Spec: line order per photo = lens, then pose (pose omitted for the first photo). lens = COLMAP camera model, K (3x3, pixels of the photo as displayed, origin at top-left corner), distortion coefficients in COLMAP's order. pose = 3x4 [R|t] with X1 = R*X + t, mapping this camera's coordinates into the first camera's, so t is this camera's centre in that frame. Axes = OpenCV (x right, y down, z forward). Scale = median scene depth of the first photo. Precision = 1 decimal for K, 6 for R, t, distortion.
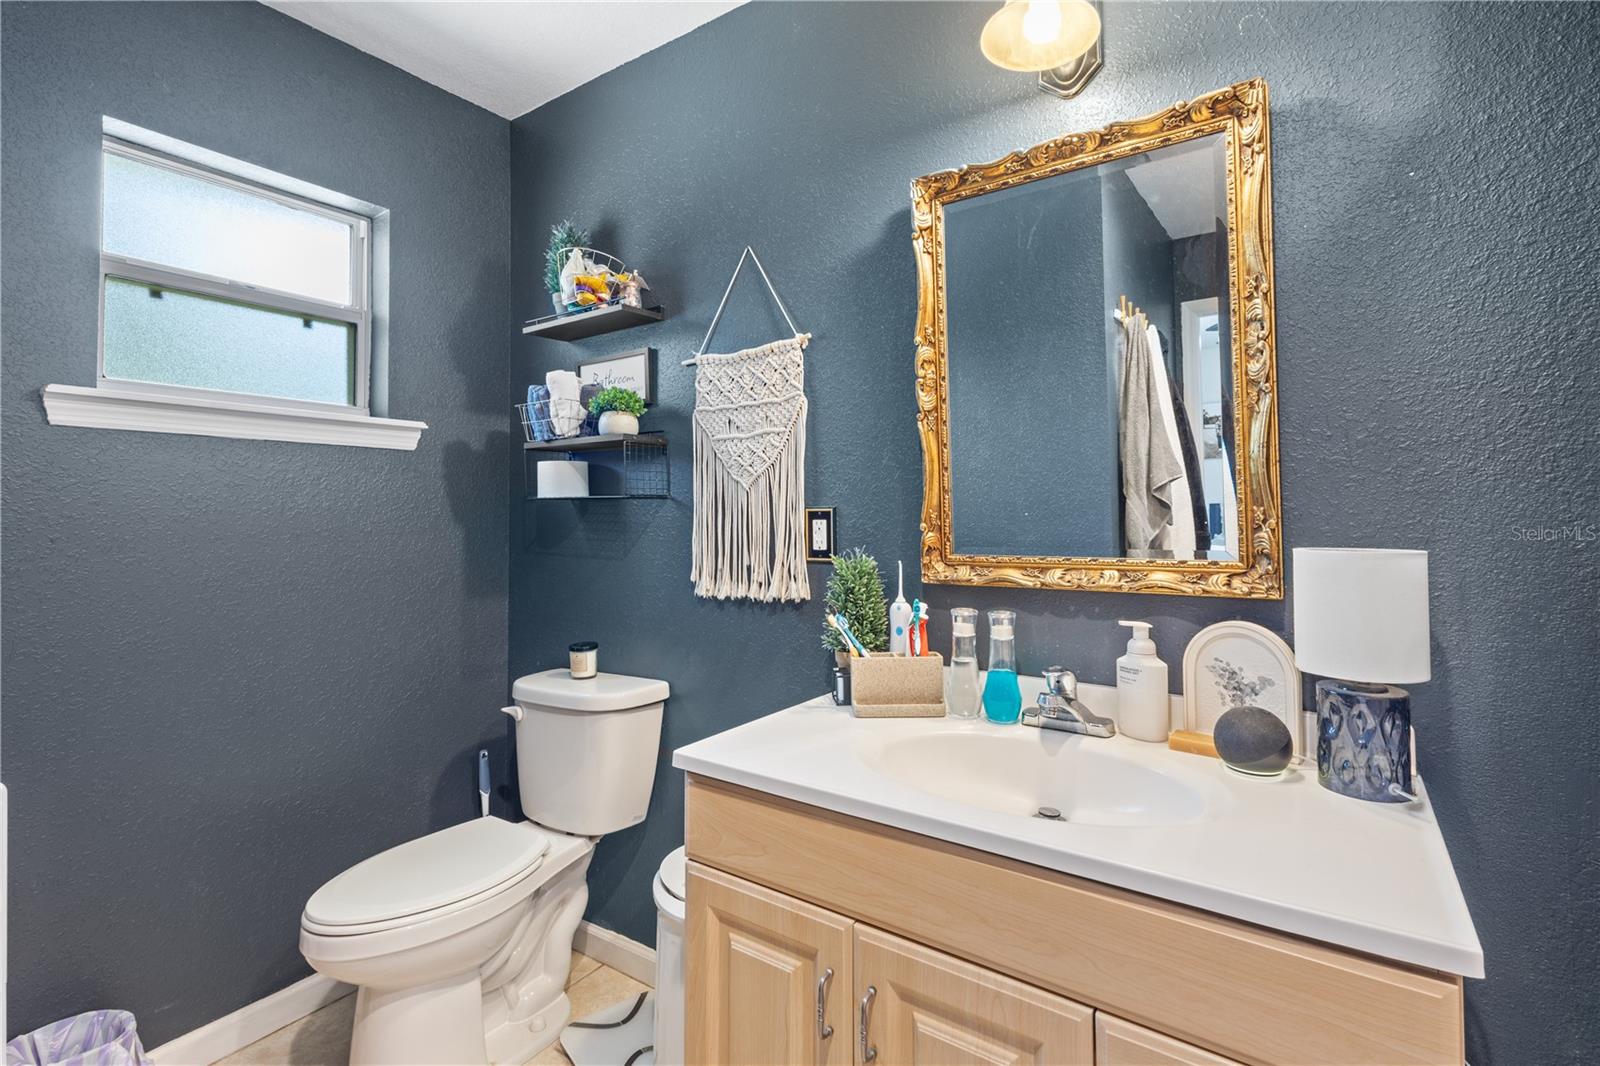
lens RADIAL K [[755.8, 0, 802.2], [0, 755.8, 492.4], [0, 0, 1]] dist [0.005479, 0.000522]
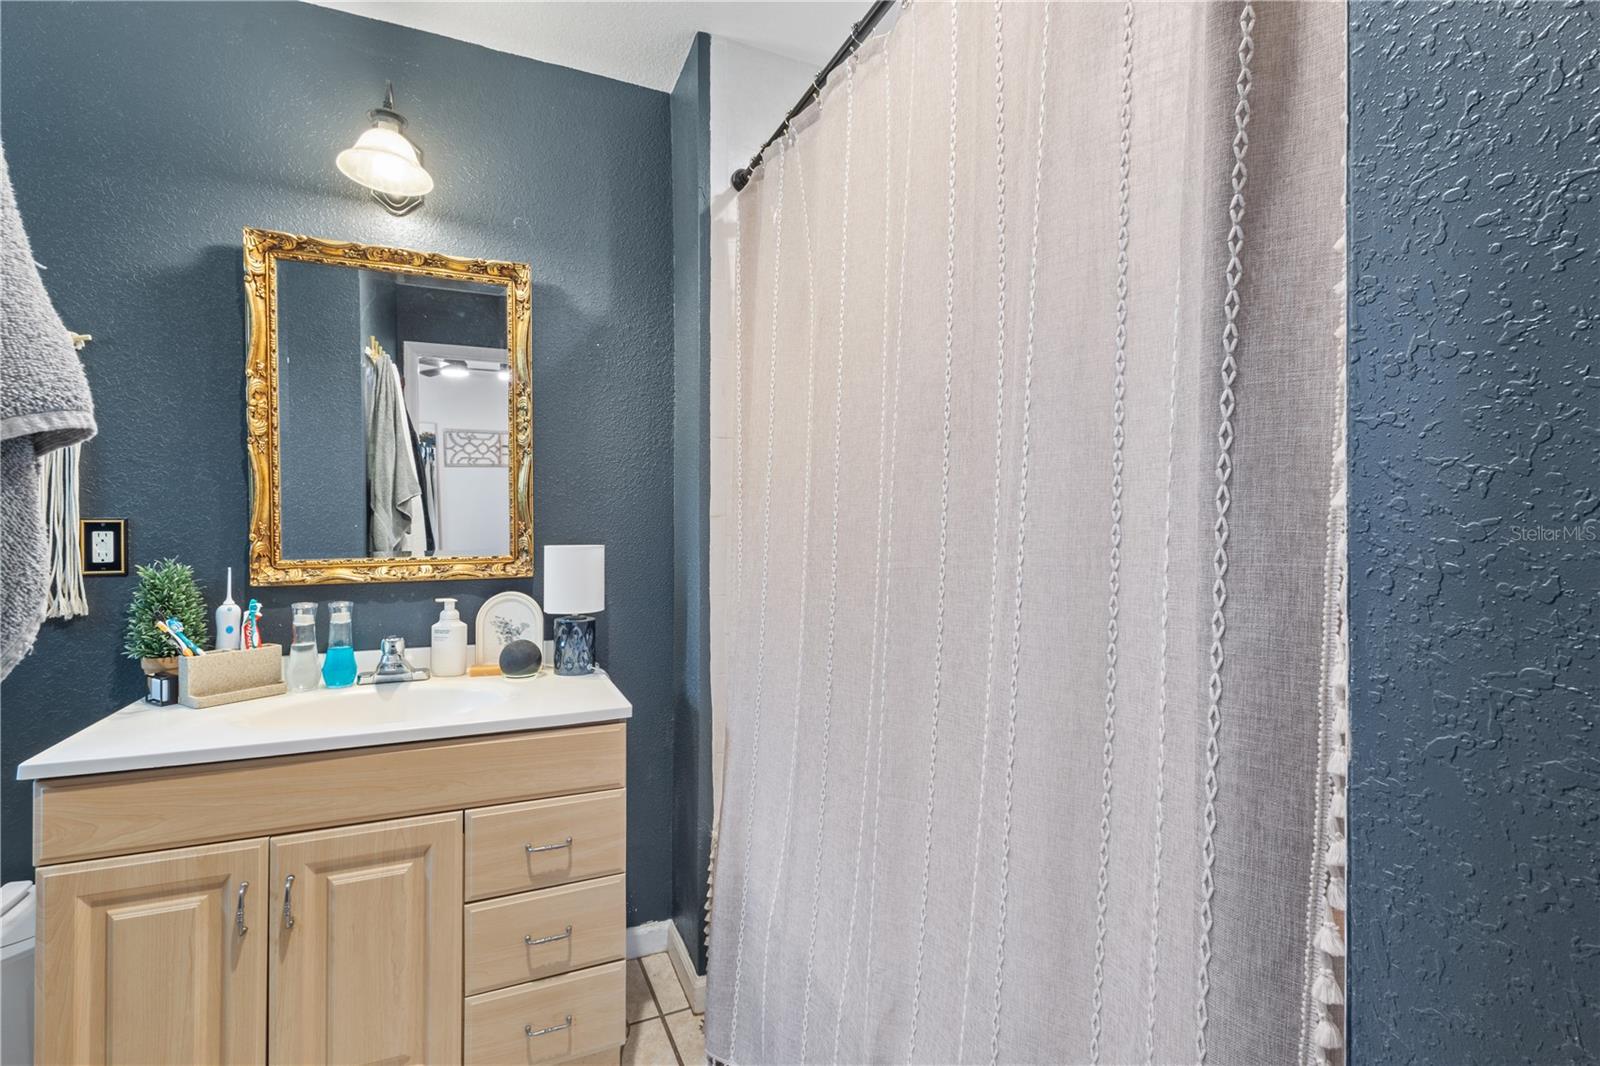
lens RADIAL K [[738.5, 0, 796.9], [0, 738.5, 532.7], [0, 0, 1]] dist [0.004307, 0.000174]
pose [[0.533698, -0.007172, 0.845645, -0.368831], [-0.027037, 0.999308, 0.025539, -0.012554], [-0.845243, -0.036494, 0.533135, -0.308996]]
